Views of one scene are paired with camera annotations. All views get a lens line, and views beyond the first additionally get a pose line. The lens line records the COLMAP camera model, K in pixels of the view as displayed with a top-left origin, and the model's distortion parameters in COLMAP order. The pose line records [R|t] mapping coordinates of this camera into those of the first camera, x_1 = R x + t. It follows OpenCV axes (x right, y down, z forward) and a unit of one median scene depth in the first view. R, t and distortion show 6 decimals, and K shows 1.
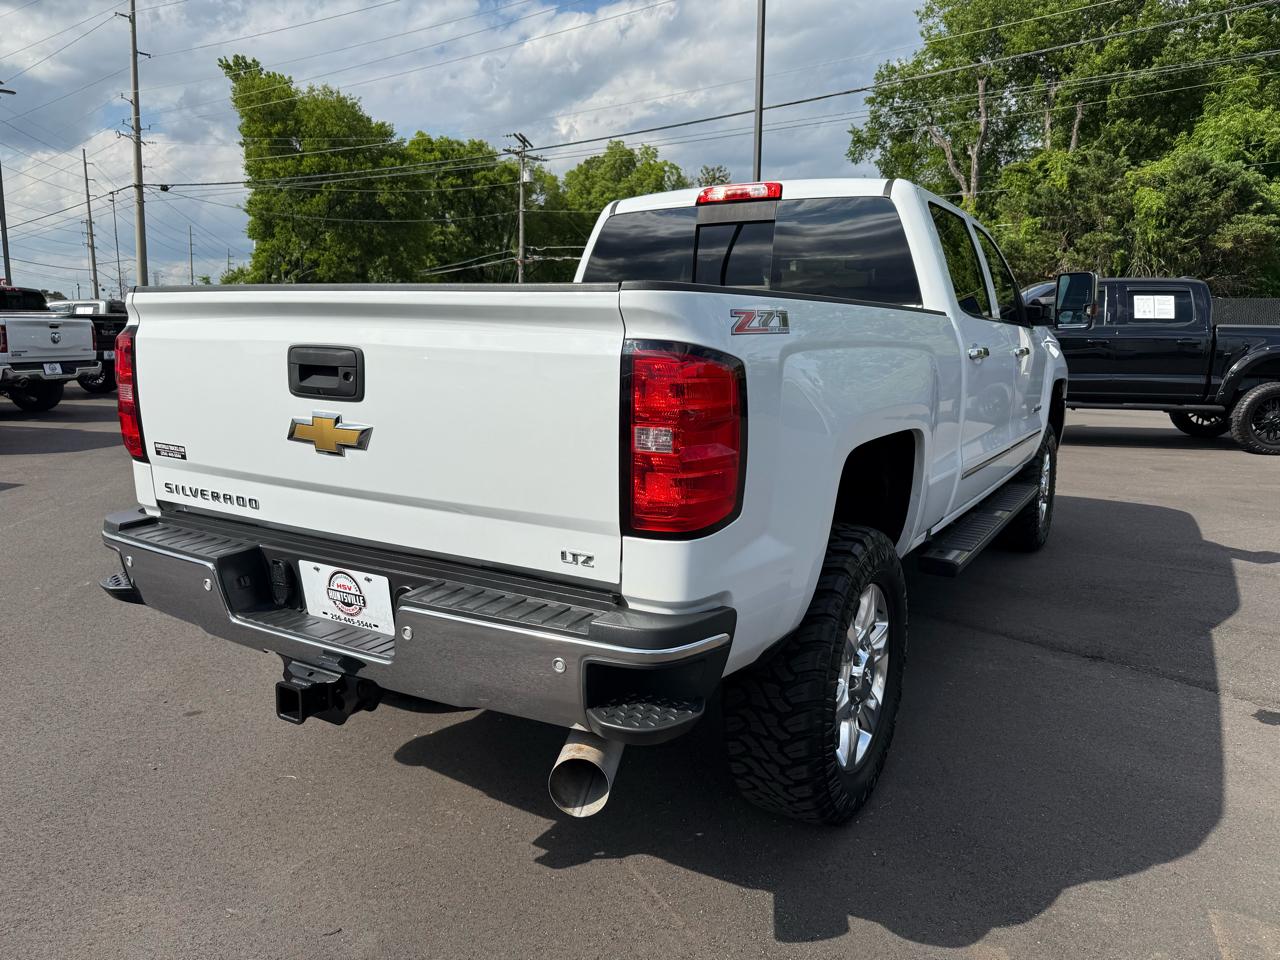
lens RADIAL K [[916.4, 0, 642.1], [0, 916.4, 488.1], [0, 0, 1]] dist [0.021371, -0.032826]
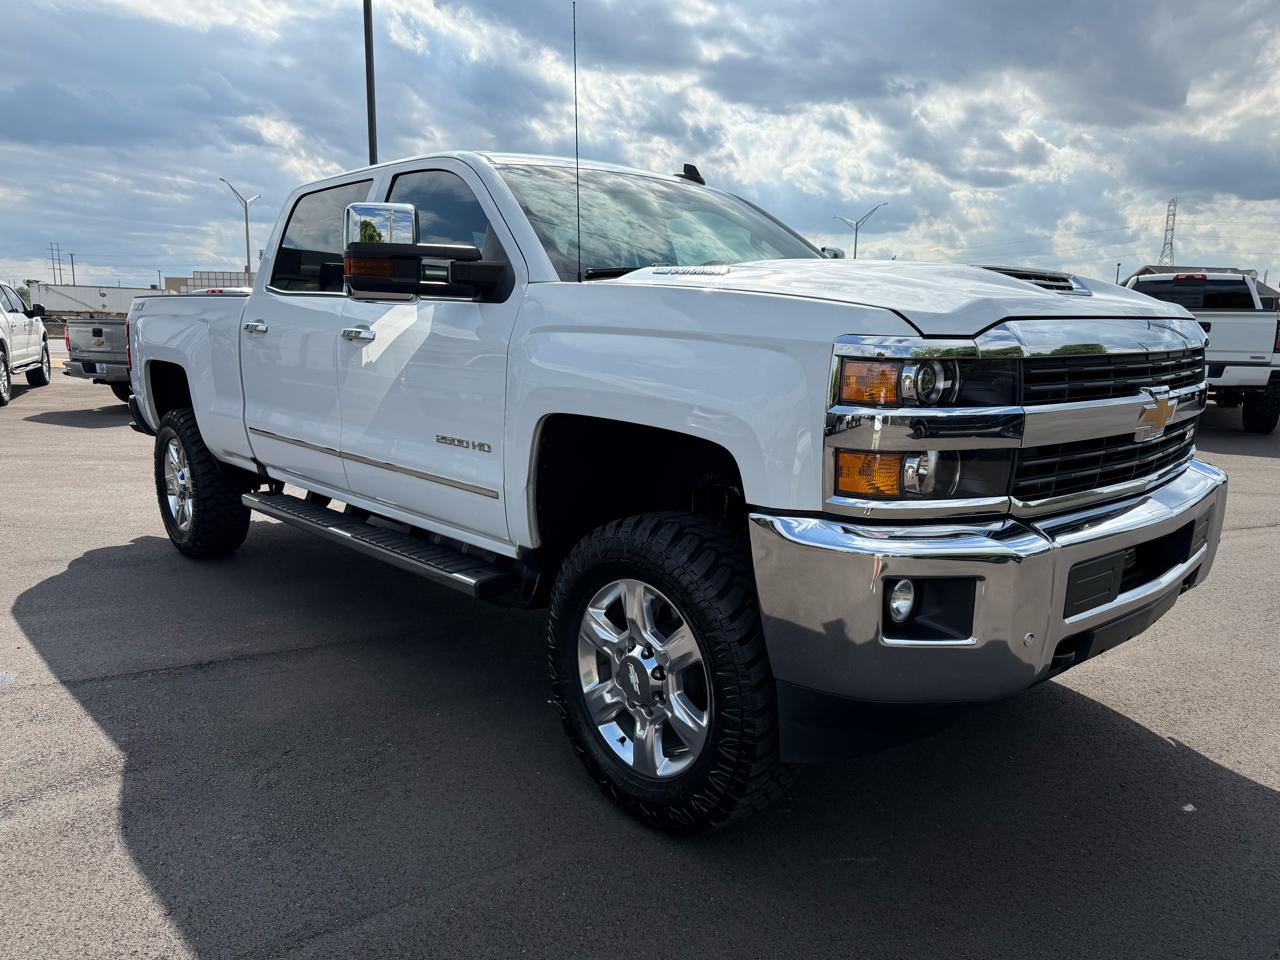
lens RADIAL K [[916.4, 0, 637.7], [0, 916.4, 479.8], [0, 0, 1]] dist [0.021371, -0.032826]
pose [[-0.289078, 0.154521, -0.944753, 0.155437], [-0.177338, 0.961162, 0.211467, -0.033897], [0.940737, 0.228671, -0.250448, 0.206049]]
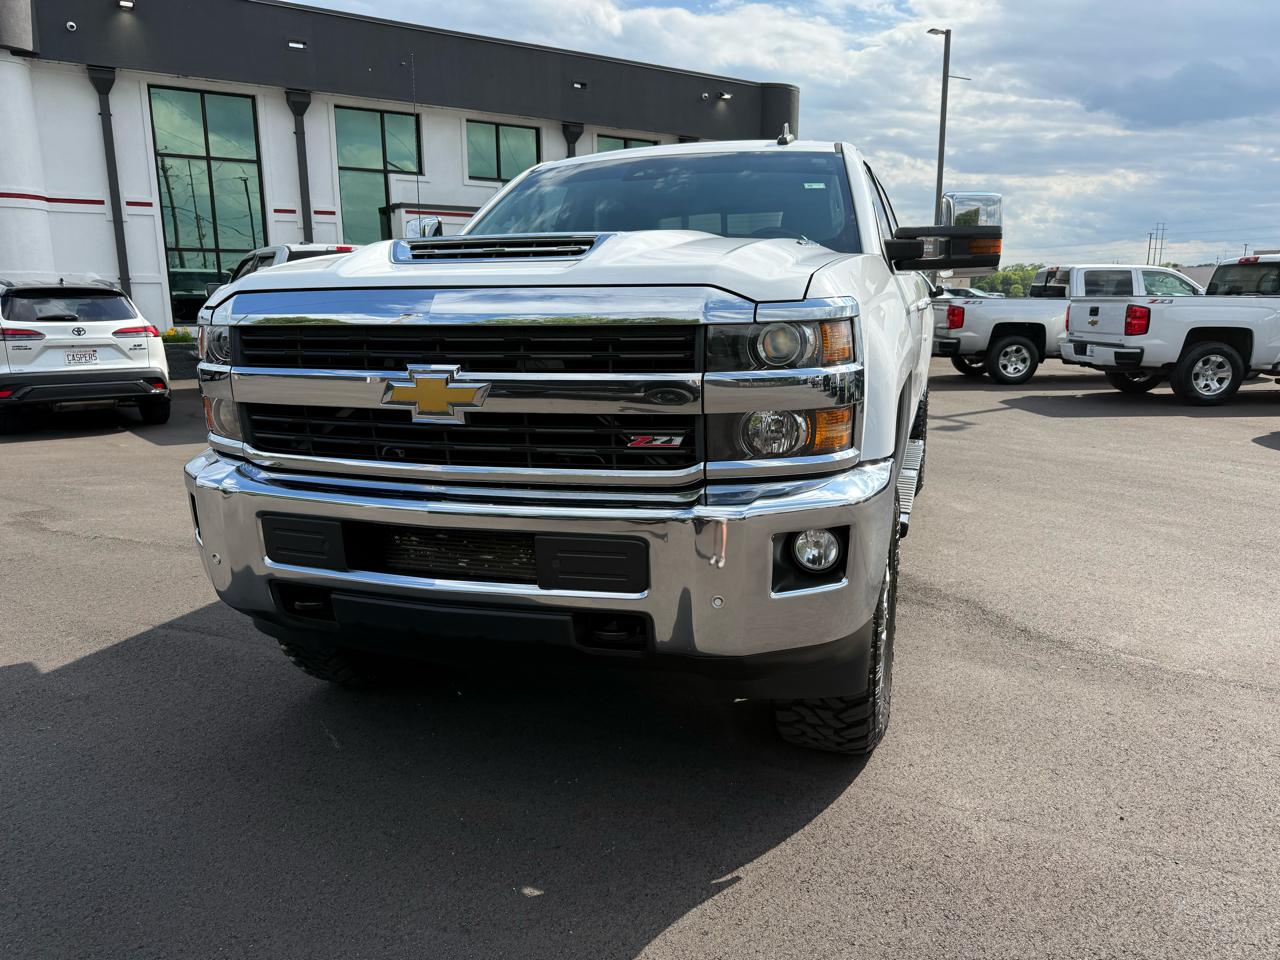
lens RADIAL K [[916.4, 0, 649.5], [0, 916.4, 482.5], [0, 0, 1]] dist [0.021371, -0.032826]
pose [[-0.977102, 0.043890, -0.208197, 0.079319], [-0.034640, 0.932626, 0.359178, -0.047797], [0.209934, 0.358166, -0.909750, 0.282437]]
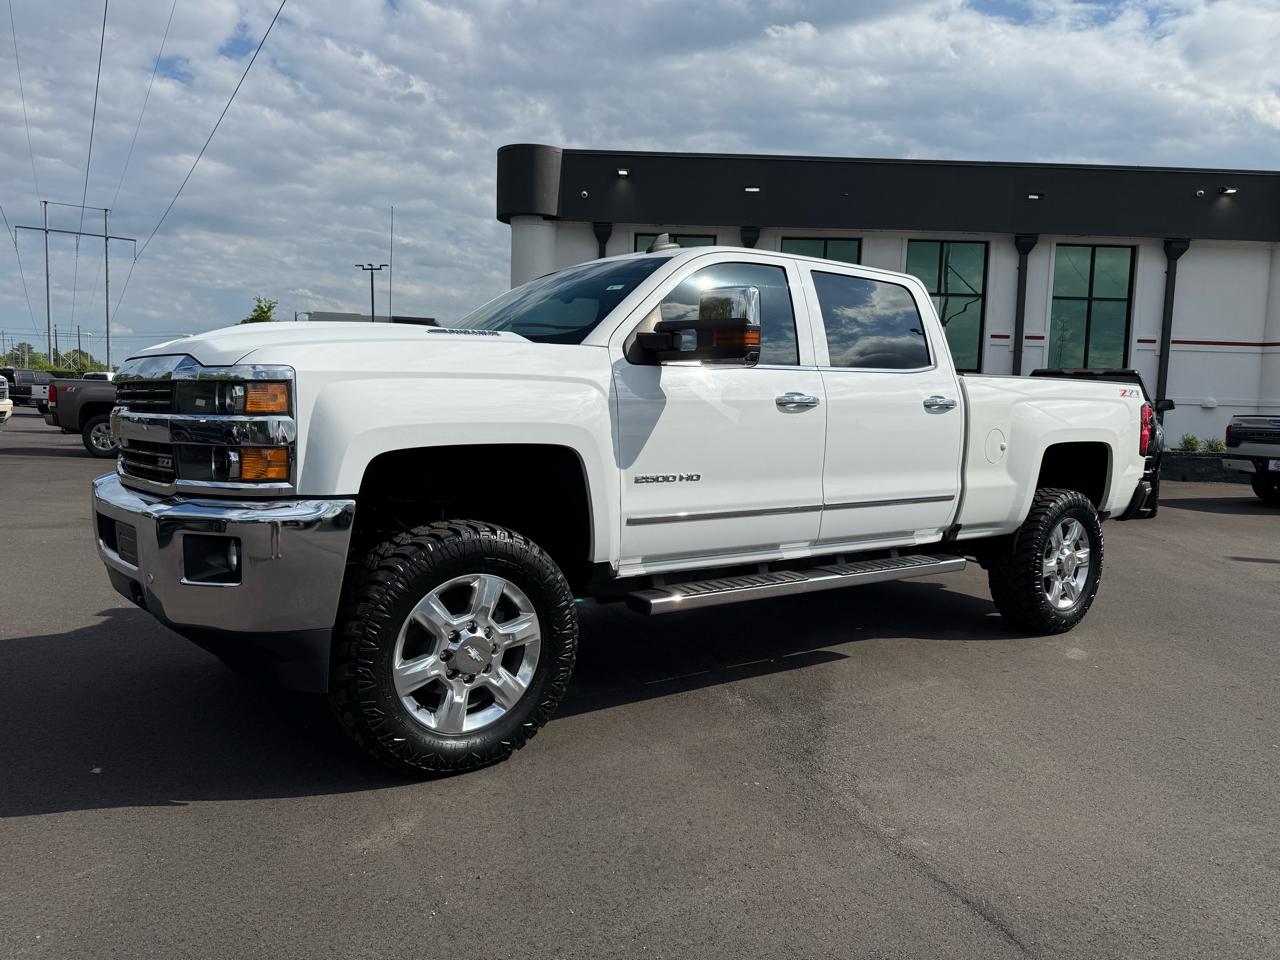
lens RADIAL K [[916.4, 0, 647.6], [0, 916.4, 493.0], [0, 0, 1]] dist [0.021371, -0.032826]
pose [[-0.921954, -0.066082, 0.381619, -0.015316], [0.034954, 0.967118, 0.251914, -0.045838], [-0.385718, 0.245593, -0.889329, 0.286609]]
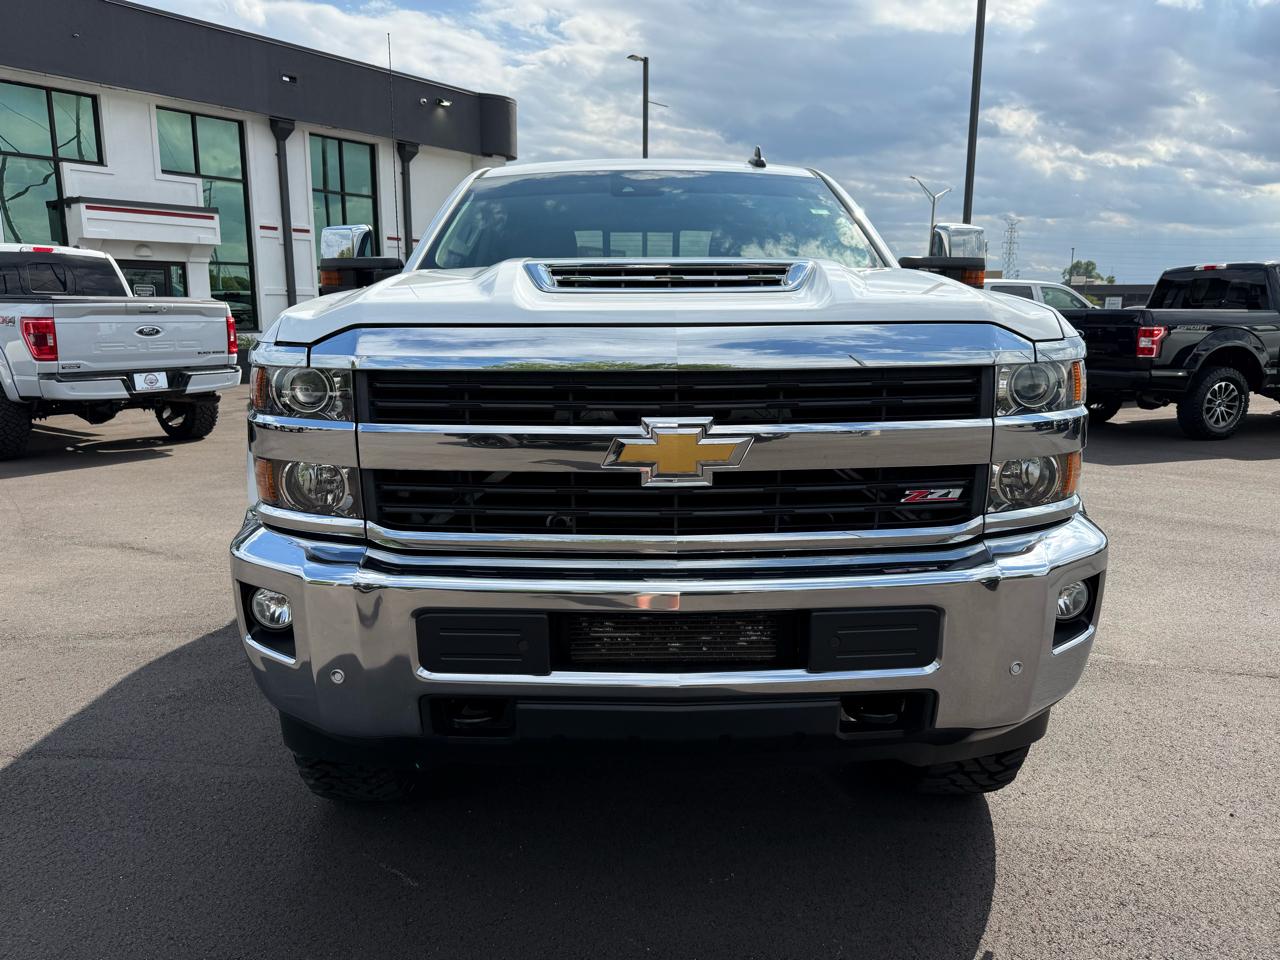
lens RADIAL K [[916.4, 0, 642.6], [0, 916.4, 481.5], [0, 0, 1]] dist [0.021371, -0.032826]
pose [[-0.851708, 0.089607, -0.516299, 0.111494], [-0.098237, 0.940499, 0.325286, -0.045387], [0.514727, 0.327768, -0.792228, 0.259148]]
